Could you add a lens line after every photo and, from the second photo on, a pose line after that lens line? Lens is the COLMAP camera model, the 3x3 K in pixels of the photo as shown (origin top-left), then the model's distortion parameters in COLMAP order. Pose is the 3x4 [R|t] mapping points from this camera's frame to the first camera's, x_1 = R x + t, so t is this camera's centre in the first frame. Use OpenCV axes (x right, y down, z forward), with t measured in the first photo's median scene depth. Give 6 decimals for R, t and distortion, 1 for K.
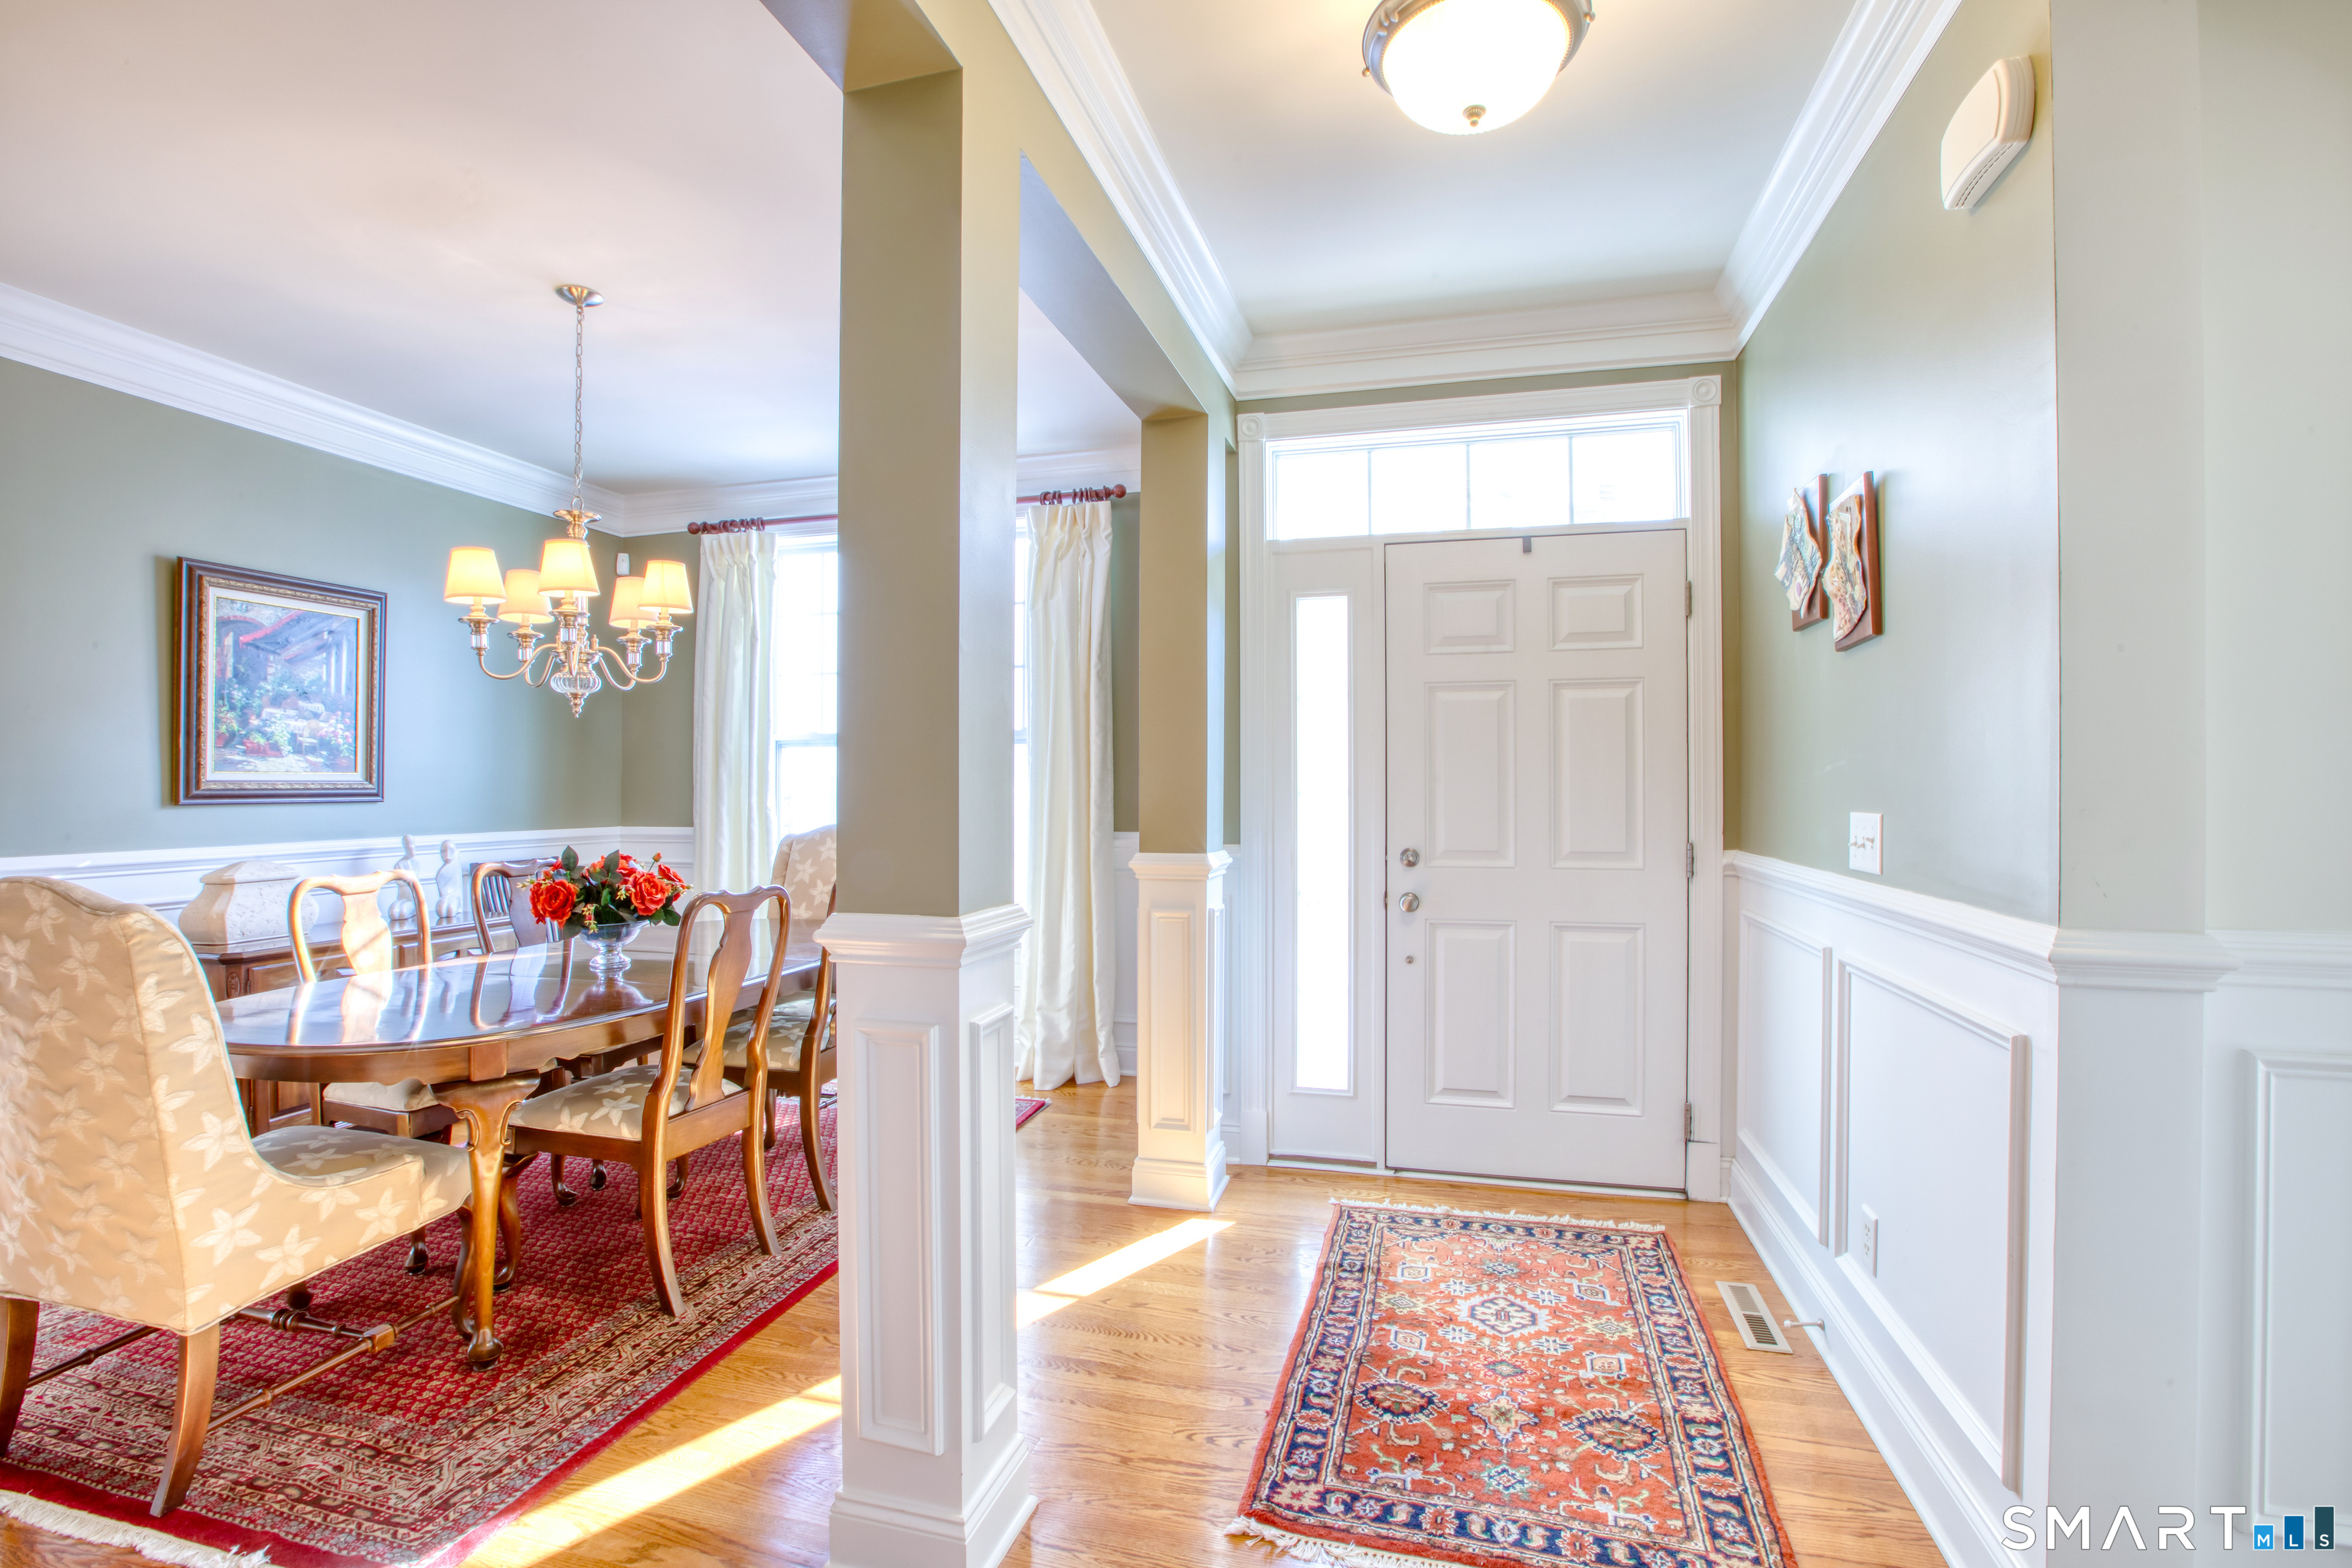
lens RADIAL K [[1061.8, 0, 1176.8], [0, 1061.8, 785.0], [0, 0, 1]] dist [-0.047377, 0.012884]
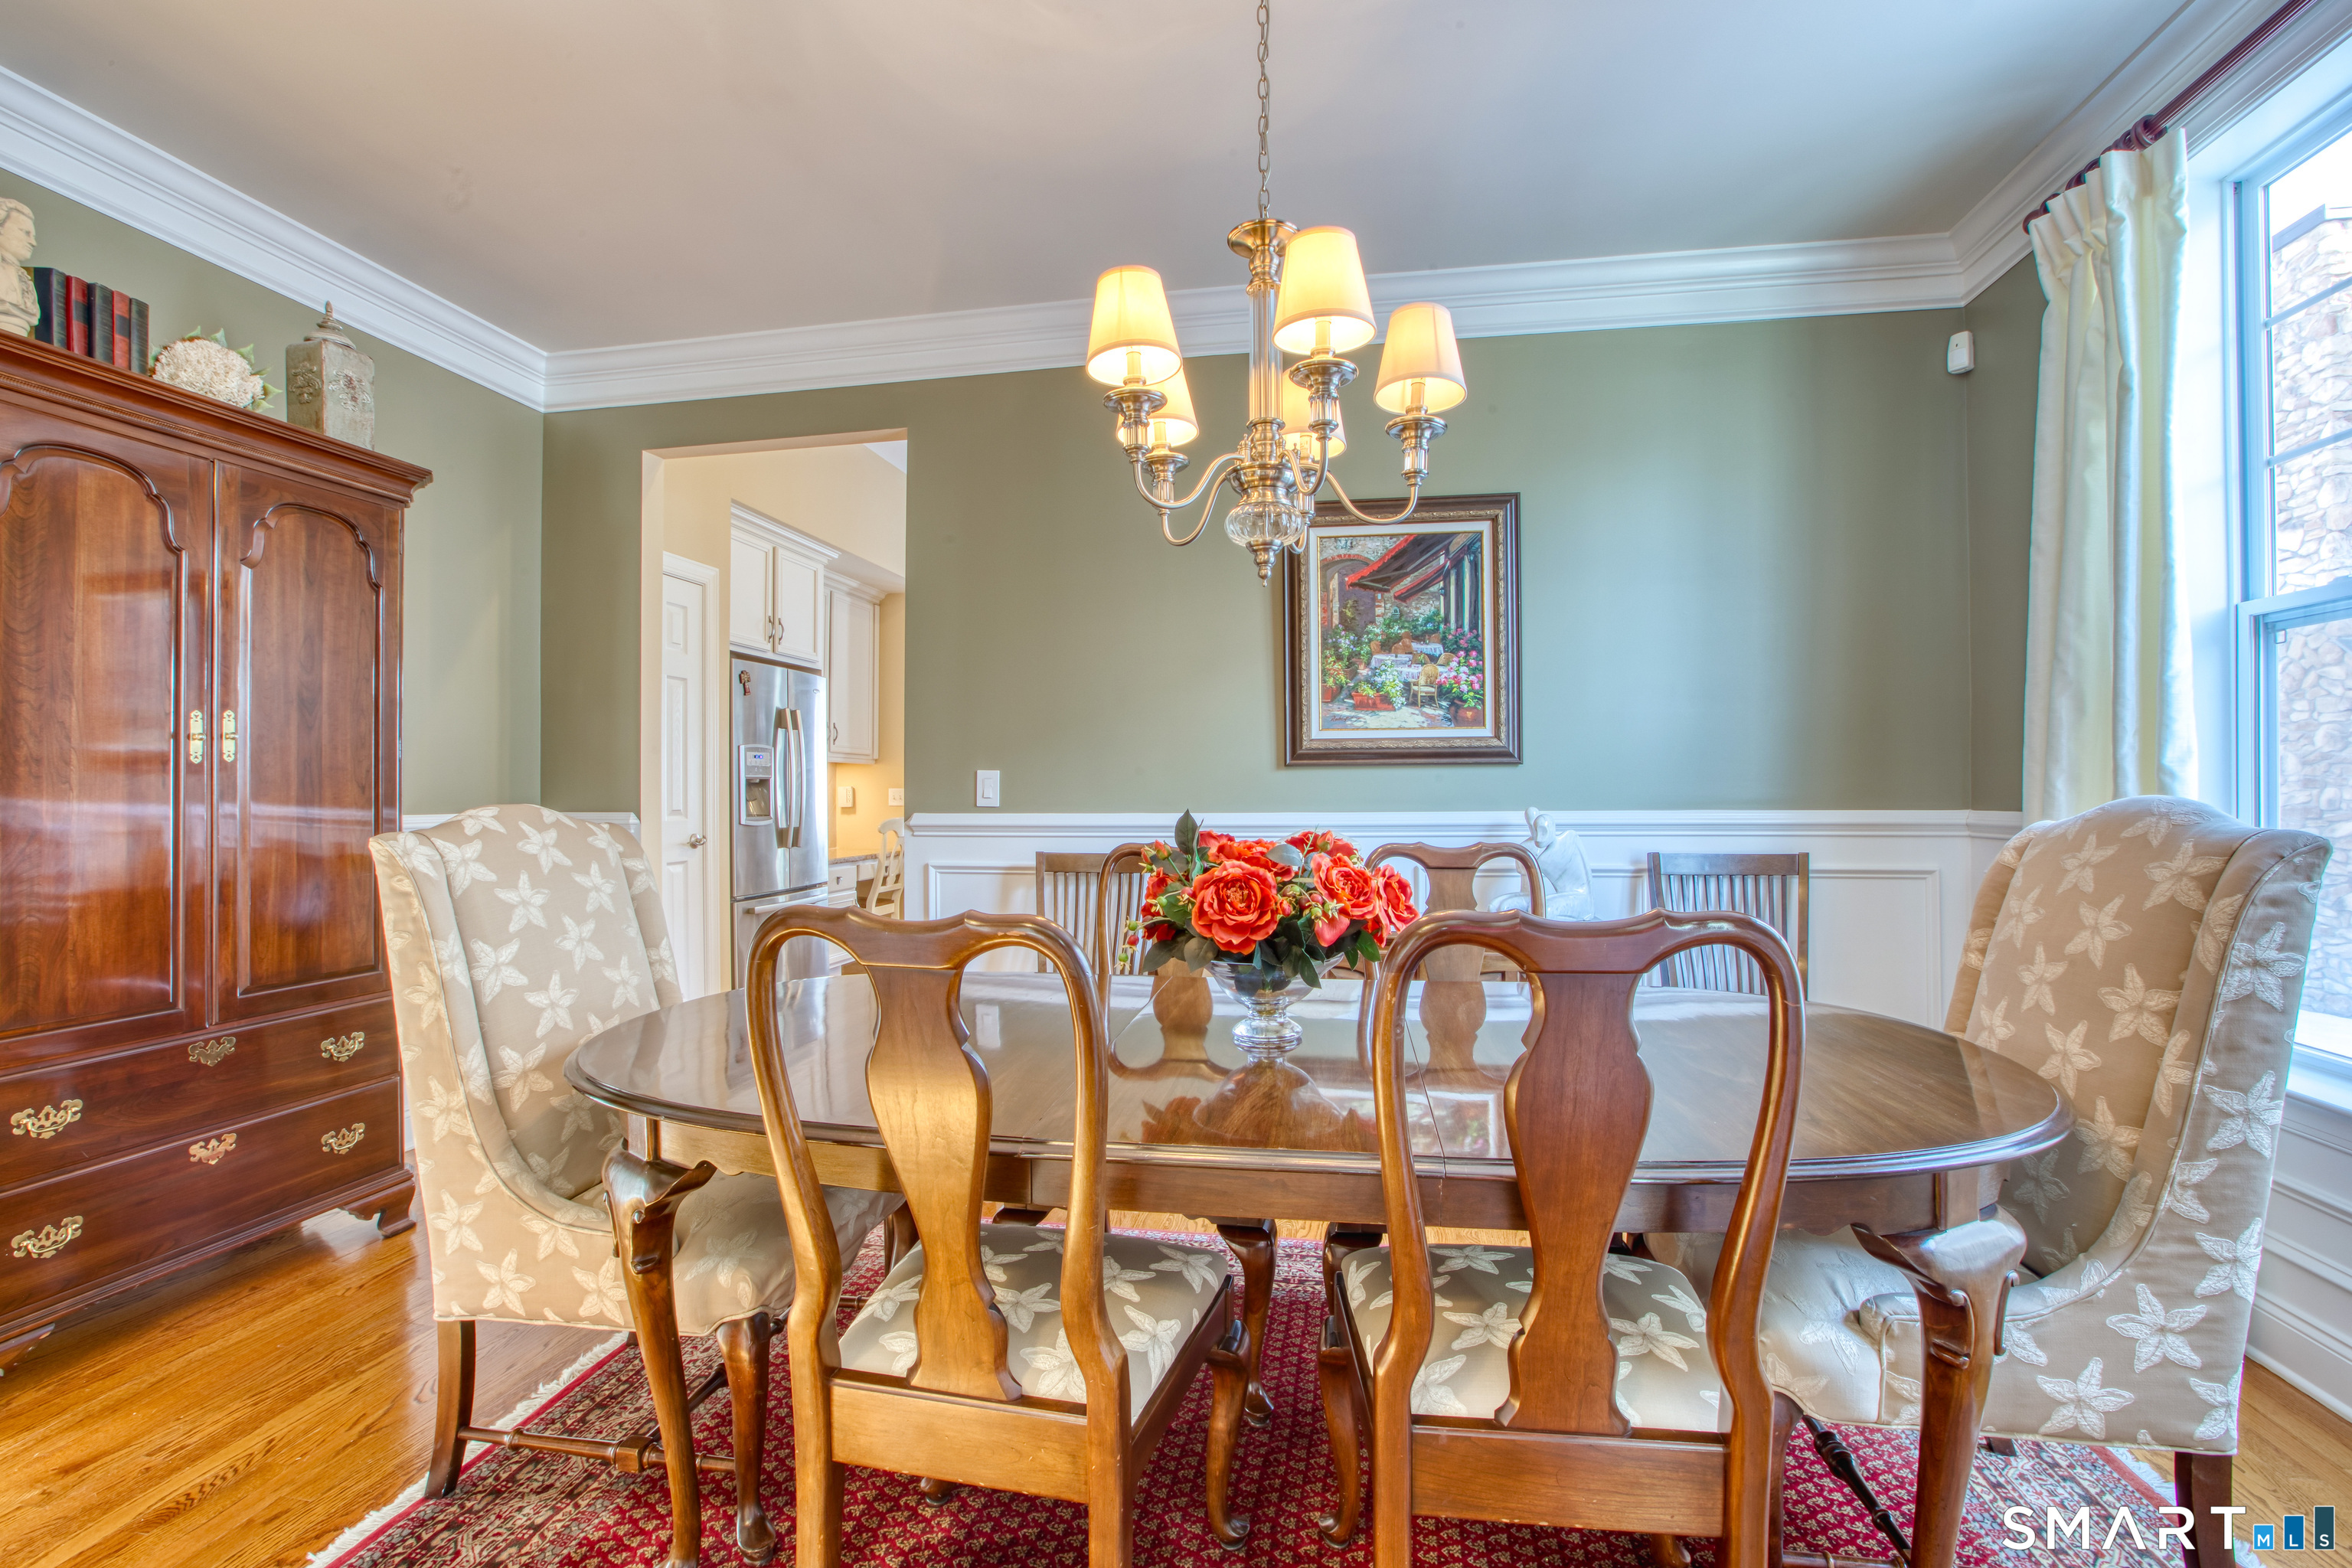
lens RADIAL K [[1061.8, 0, 1177.9], [0, 1061.8, 785.9], [0, 0, 1]] dist [-0.047377, 0.012884]
pose [[0.095294, -0.000169, -0.995449, -0.012780], [0.001727, 0.999999, -0.000005, 0.035671], [0.995448, -0.001719, 0.095295, 0.755446]]
